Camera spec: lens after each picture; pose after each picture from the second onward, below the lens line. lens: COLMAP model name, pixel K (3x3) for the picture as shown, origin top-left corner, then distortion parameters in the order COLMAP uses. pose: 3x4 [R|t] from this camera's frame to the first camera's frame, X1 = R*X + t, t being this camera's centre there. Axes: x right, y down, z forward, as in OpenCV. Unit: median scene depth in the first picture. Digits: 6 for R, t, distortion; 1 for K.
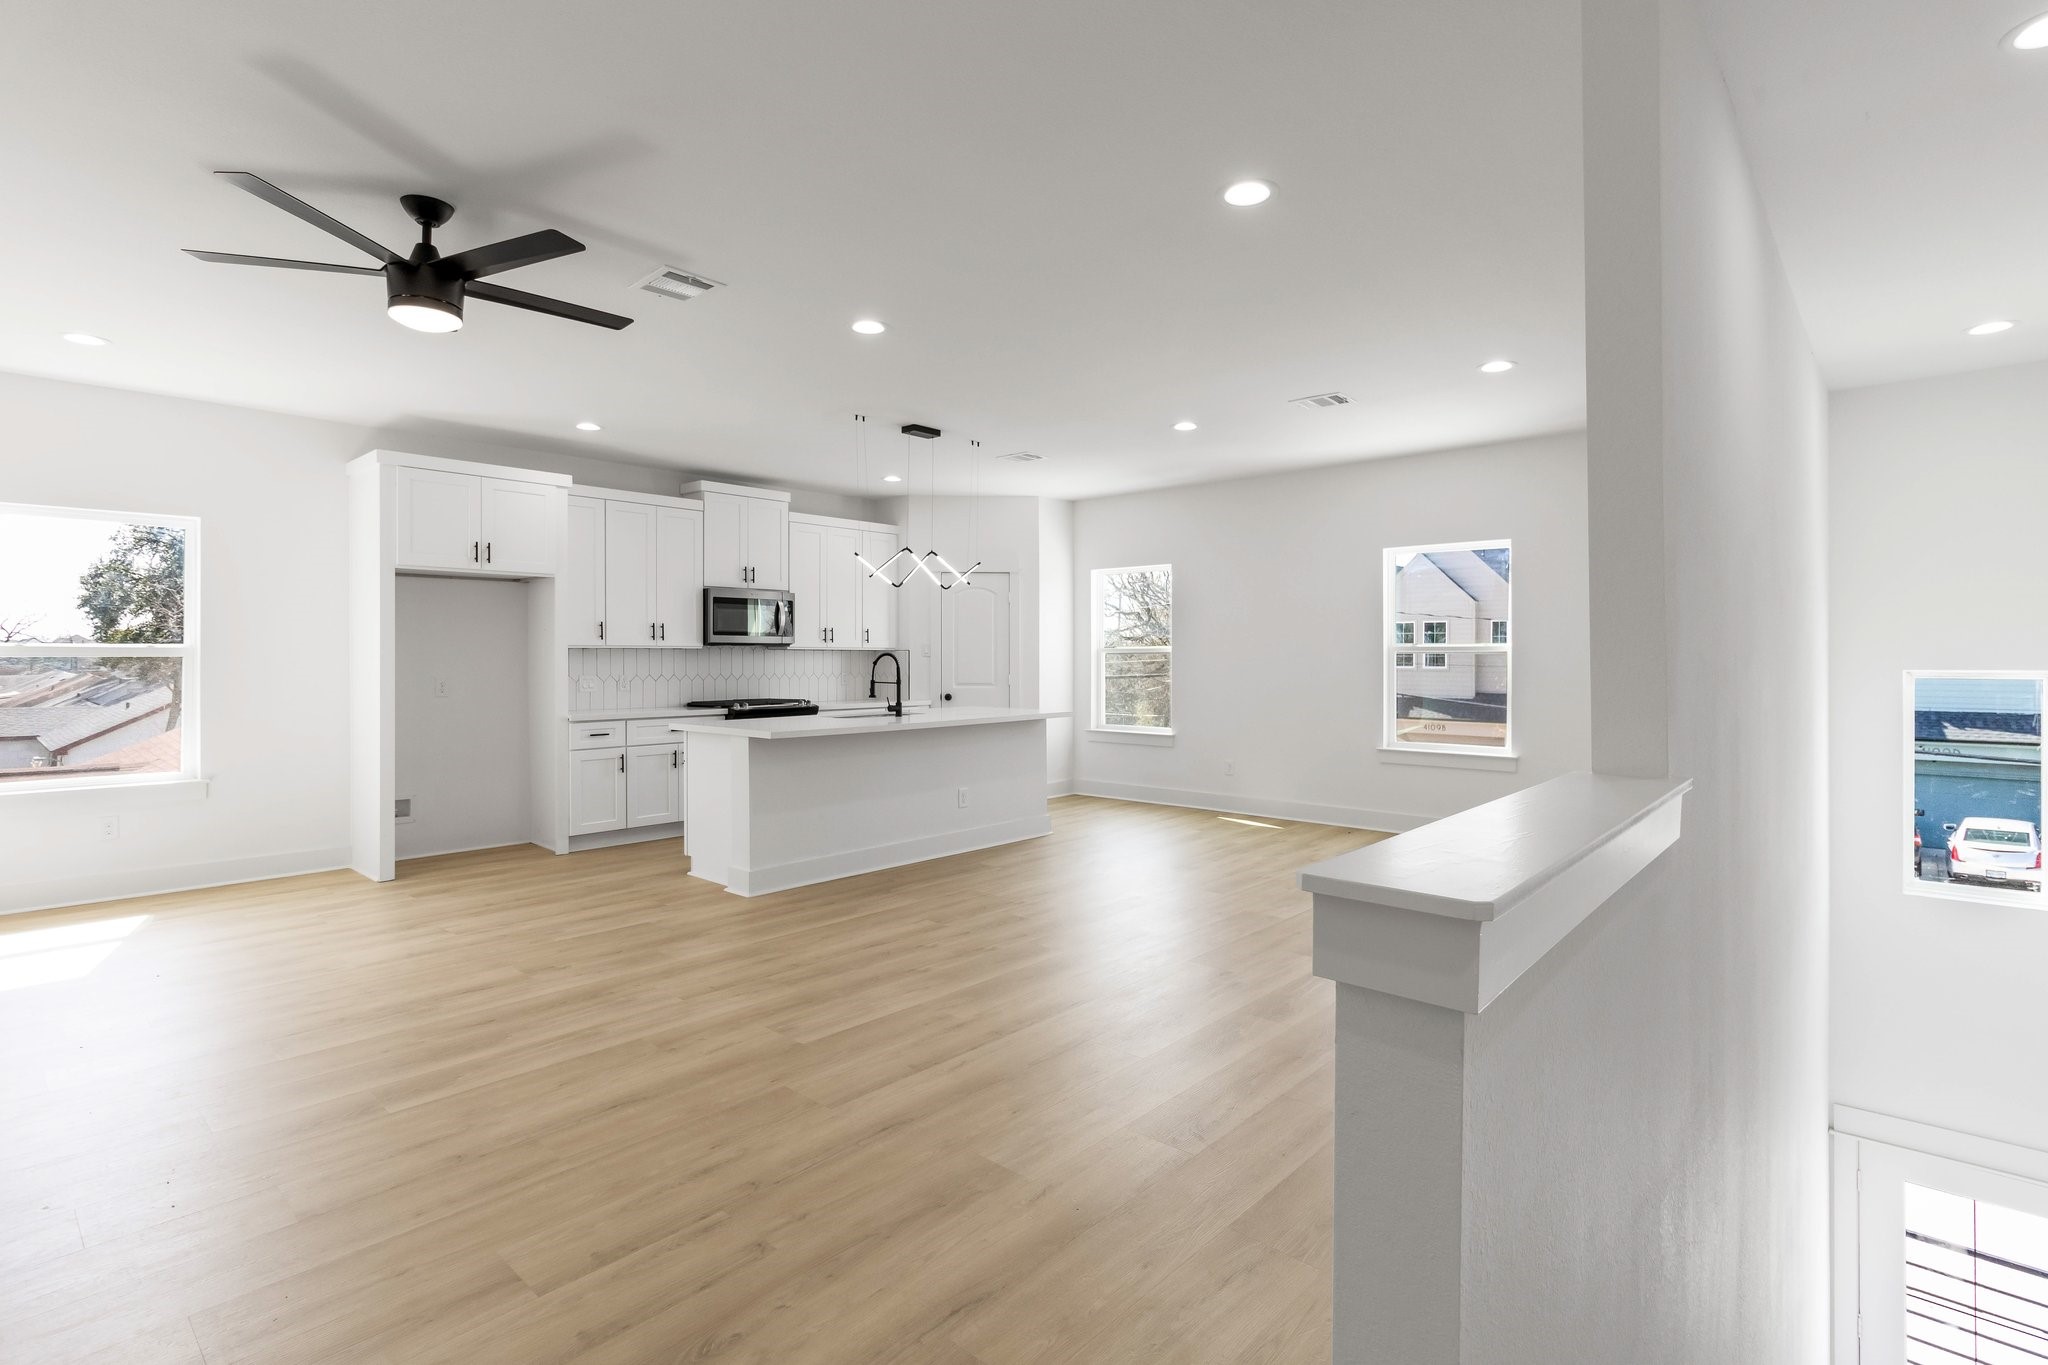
lens RADIAL K [[966.7, 0, 1017.1], [0, 966.7, 675.9], [0, 0, 1]] dist [-0.002112, -0.000055]
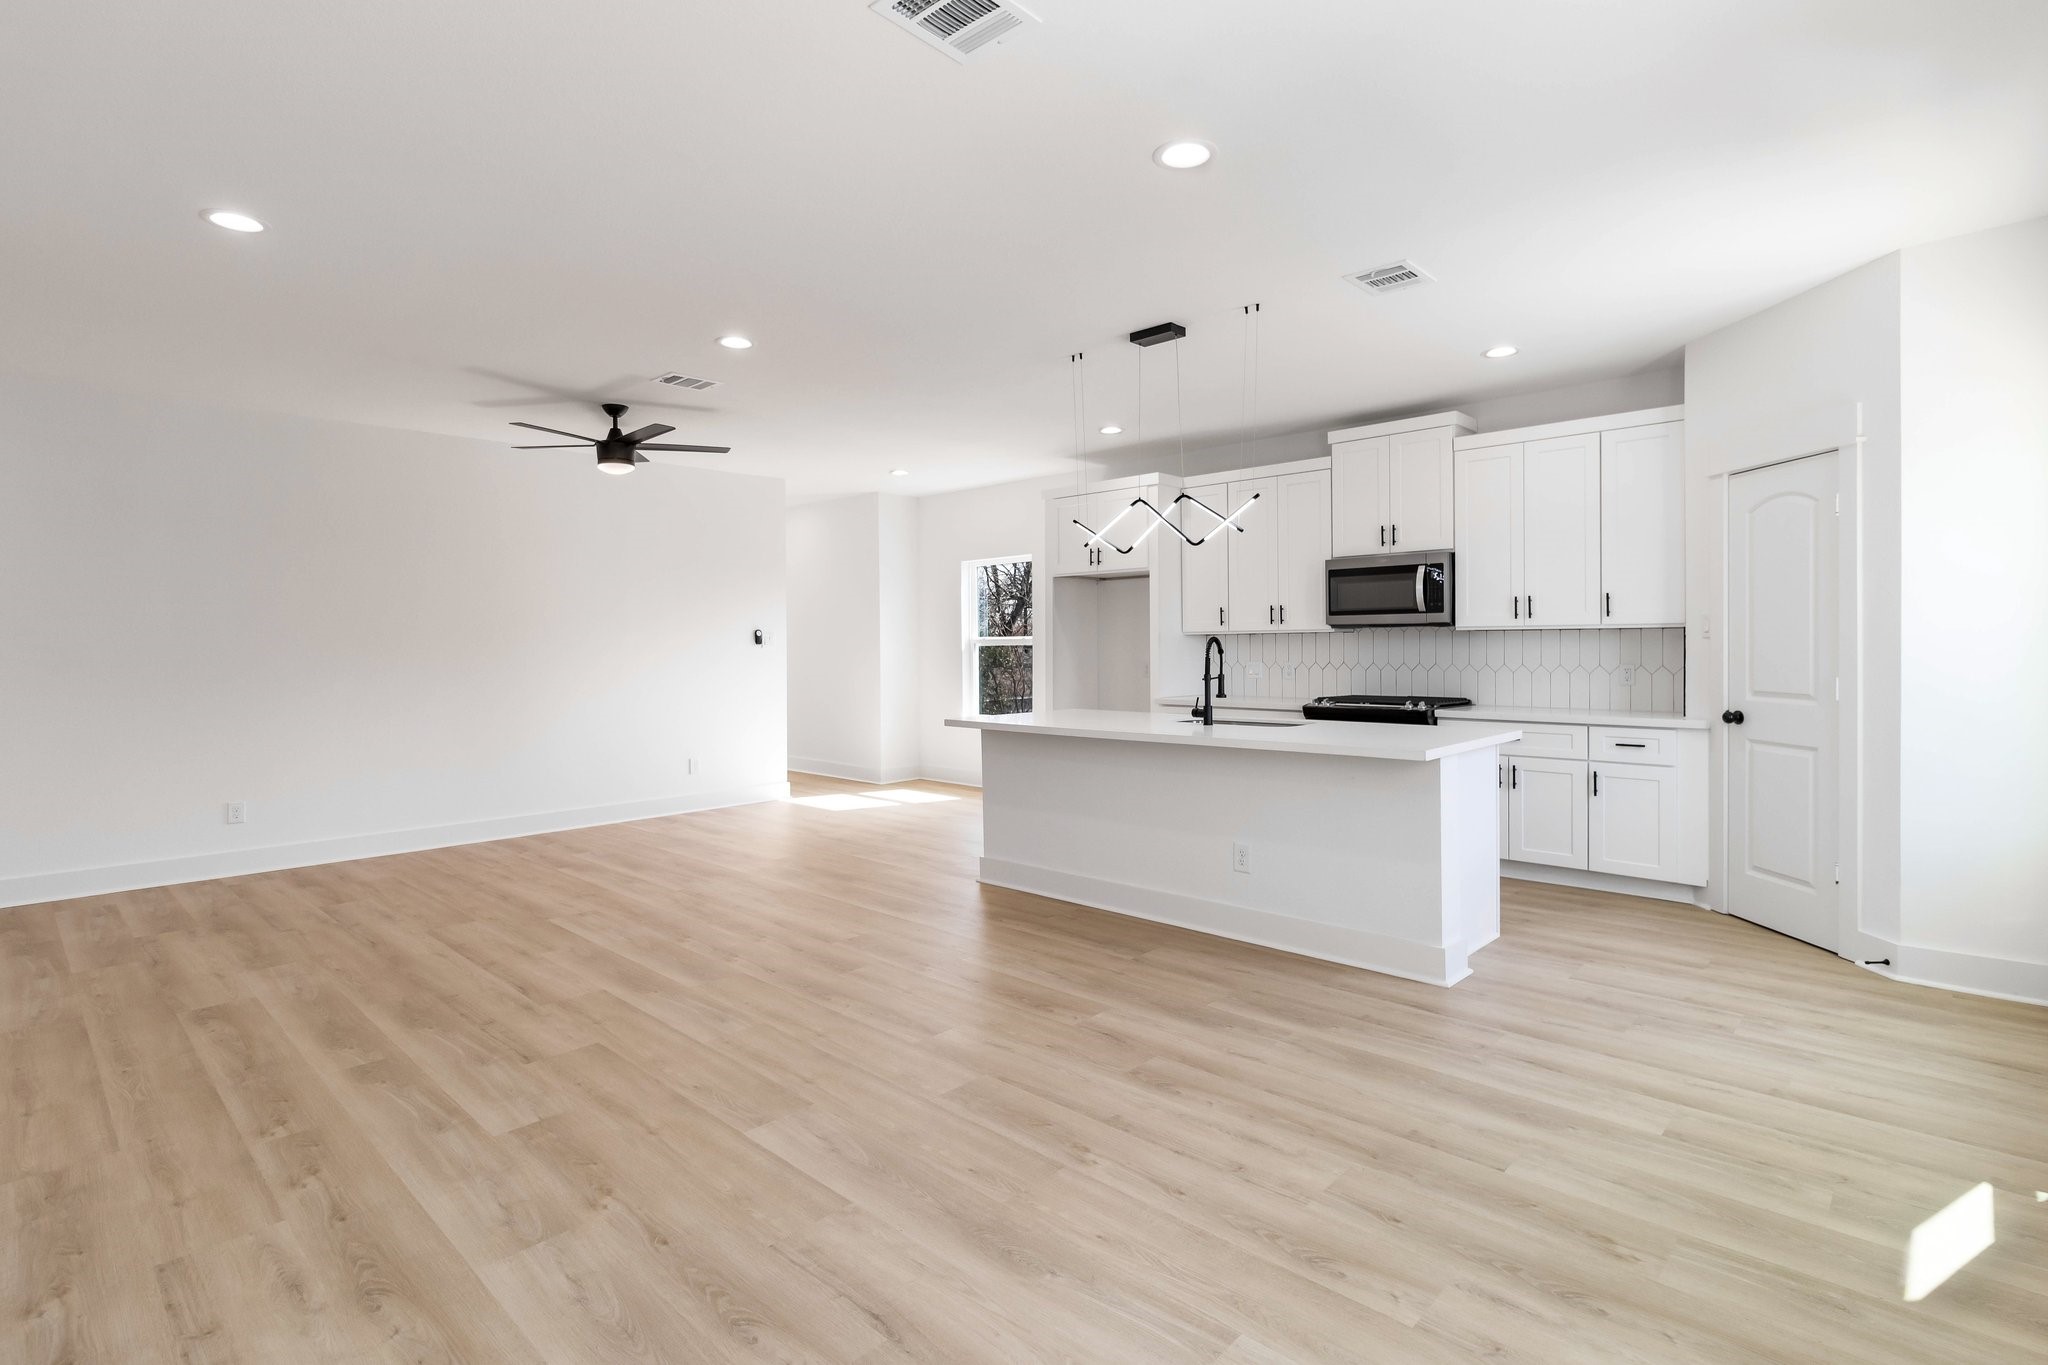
lens RADIAL K [[982.6, 0, 1023.7], [0, 982.6, 650.9], [0, 0, 1]] dist [0.000432, 0.000051]
pose [[0.006559, 0.004973, -0.999966, 0.531136], [-0.010726, 0.999930, 0.004902, -0.013221], [0.999921, 0.010694, 0.006612, 0.731655]]
